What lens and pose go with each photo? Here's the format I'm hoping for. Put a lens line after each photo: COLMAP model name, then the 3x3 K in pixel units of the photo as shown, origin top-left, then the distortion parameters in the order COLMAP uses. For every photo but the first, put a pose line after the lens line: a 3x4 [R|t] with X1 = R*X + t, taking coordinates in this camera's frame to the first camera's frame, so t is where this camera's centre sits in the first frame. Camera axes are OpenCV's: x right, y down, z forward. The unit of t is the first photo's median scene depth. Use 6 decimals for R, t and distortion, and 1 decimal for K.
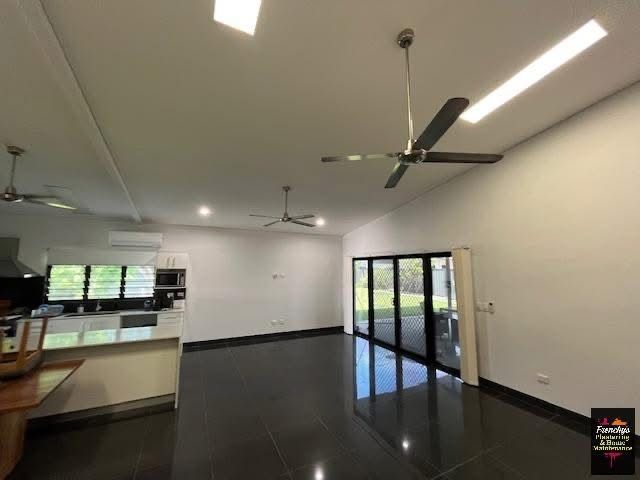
lens RADIAL K [[257.7, 0, 320.0], [0, 257.7, 240.0], [0, 0, 1]] dist [-0.000117, -0.000028]
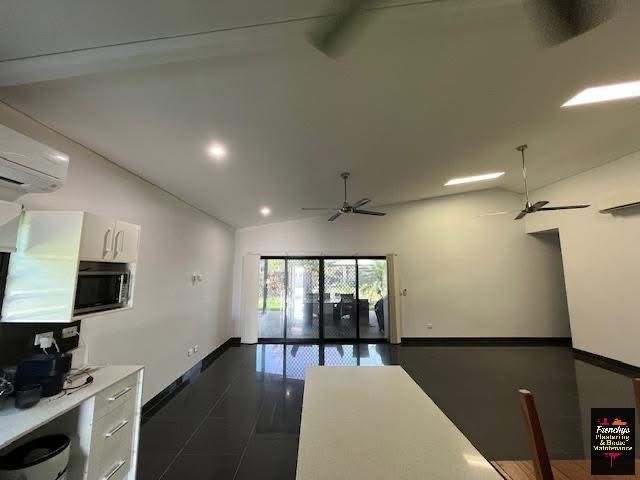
lens RADIAL K [[257.7, 0, 320.0], [0, 257.7, 240.0], [0, 0, 1]] dist [-0.000117, -0.000028]
pose [[0.447345, 0.106003, 0.888057, -0.701243], [-0.097682, 0.992802, -0.069301, 0.069545], [-0.889011, -0.055746, 0.454480, 0.510543]]
